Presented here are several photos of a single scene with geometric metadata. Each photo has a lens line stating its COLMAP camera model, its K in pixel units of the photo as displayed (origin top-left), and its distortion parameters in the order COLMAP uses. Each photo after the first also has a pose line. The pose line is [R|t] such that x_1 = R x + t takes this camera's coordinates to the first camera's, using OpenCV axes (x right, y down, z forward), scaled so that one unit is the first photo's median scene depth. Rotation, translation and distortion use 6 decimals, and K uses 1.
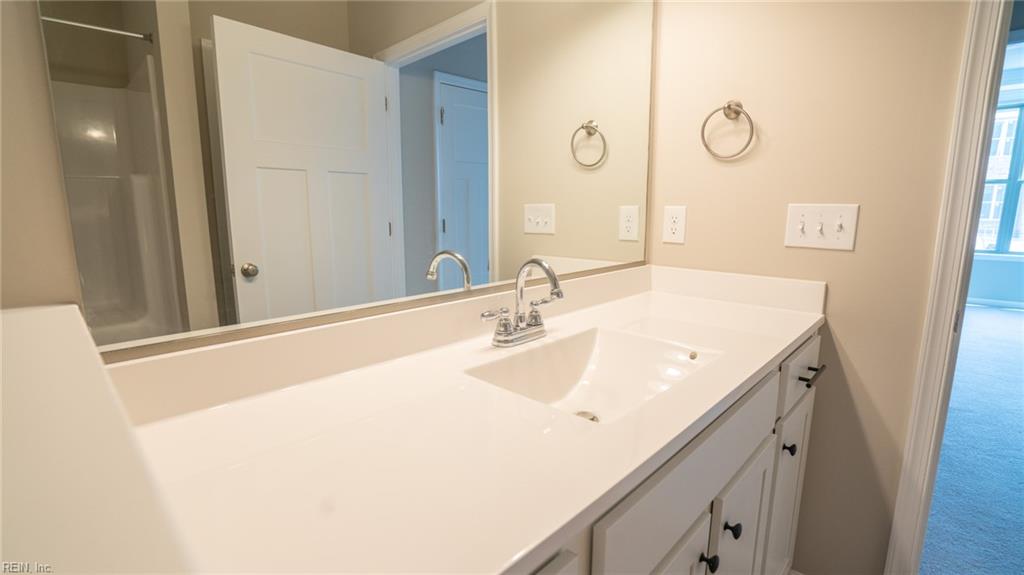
lens RADIAL K [[468.7, 0, 510.1], [0, 468.7, 288.7], [0, 0, 1]] dist [-0.068009, 0.027404]
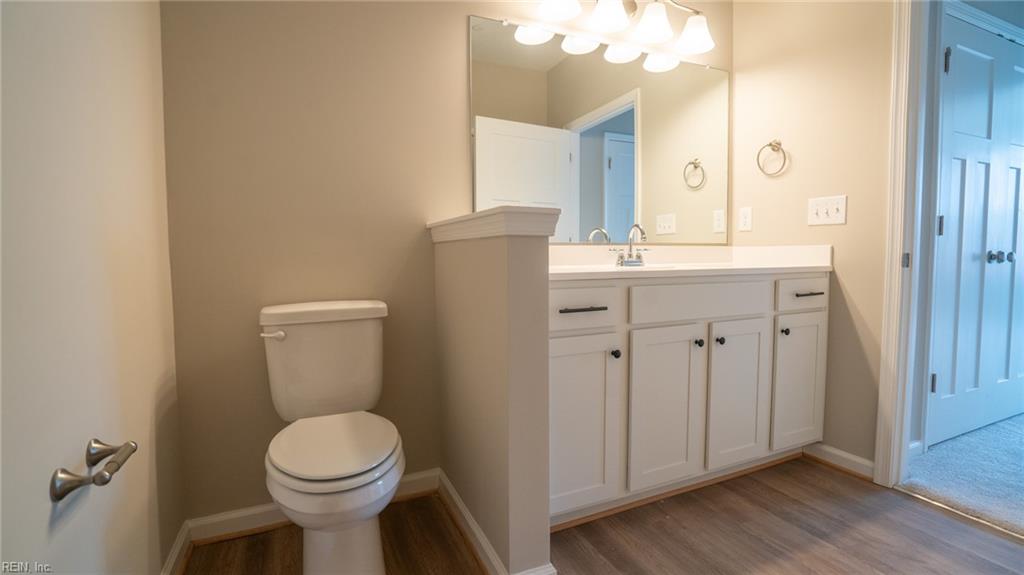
lens RADIAL K [[468.7, 0, 510.1], [0, 468.7, 288.7], [0, 0, 1]] dist [-0.068009, 0.027404]
pose [[0.929334, 0.018767, -0.368764, 0.175092], [-0.054766, 0.994667, -0.087399, 0.251500], [0.365157, 0.101419, 0.925405, -0.647647]]
